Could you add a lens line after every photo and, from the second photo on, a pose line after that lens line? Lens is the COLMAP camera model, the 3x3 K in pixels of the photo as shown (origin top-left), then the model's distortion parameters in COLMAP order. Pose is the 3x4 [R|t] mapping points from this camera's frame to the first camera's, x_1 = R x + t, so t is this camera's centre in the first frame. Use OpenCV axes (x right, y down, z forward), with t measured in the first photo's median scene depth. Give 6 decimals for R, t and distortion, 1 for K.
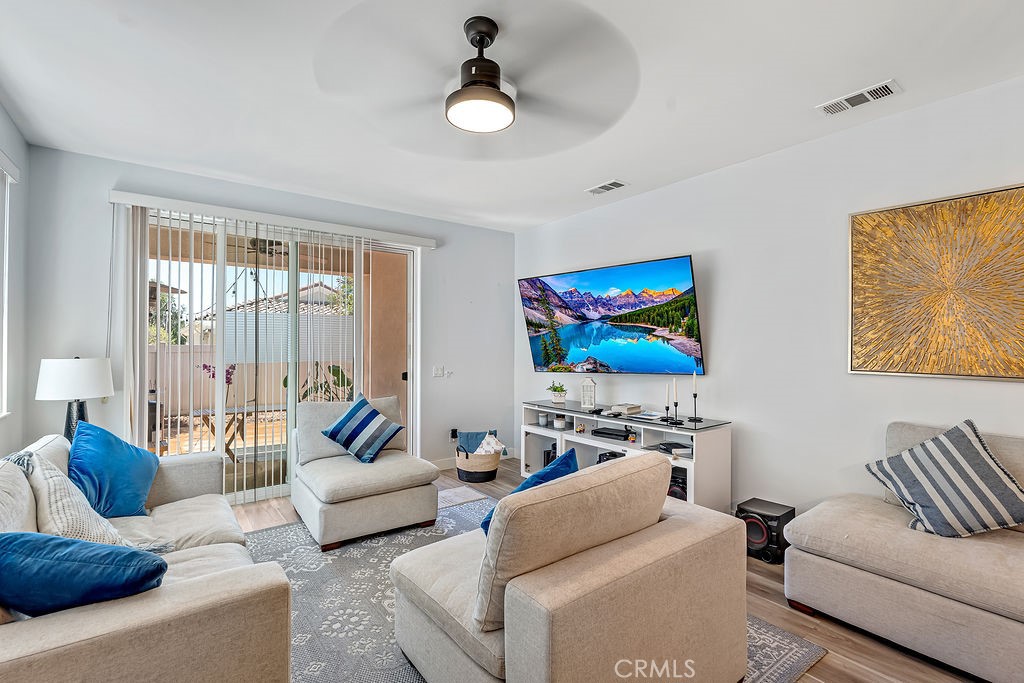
lens RADIAL K [[458.2, 0, 506.4], [0, 458.2, 351.3], [0, 0, 1]] dist [-0.005995, -0.000514]
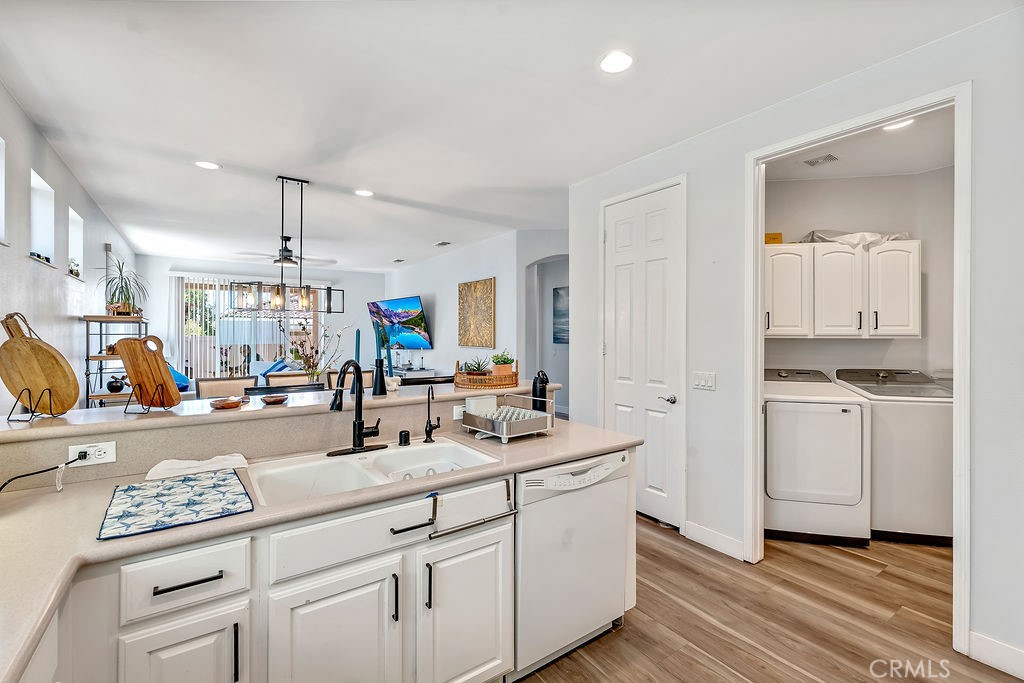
lens RADIAL K [[458.2, 0, 519.0], [0, 458.2, 334.9], [0, 0, 1]] dist [-0.005995, -0.000514]
pose [[0.999332, -0.008157, -0.035628, 0.914048], [0.007915, 0.999945, -0.006922, 0.001459], [0.035682, 0.006635, 0.999341, -1.153251]]
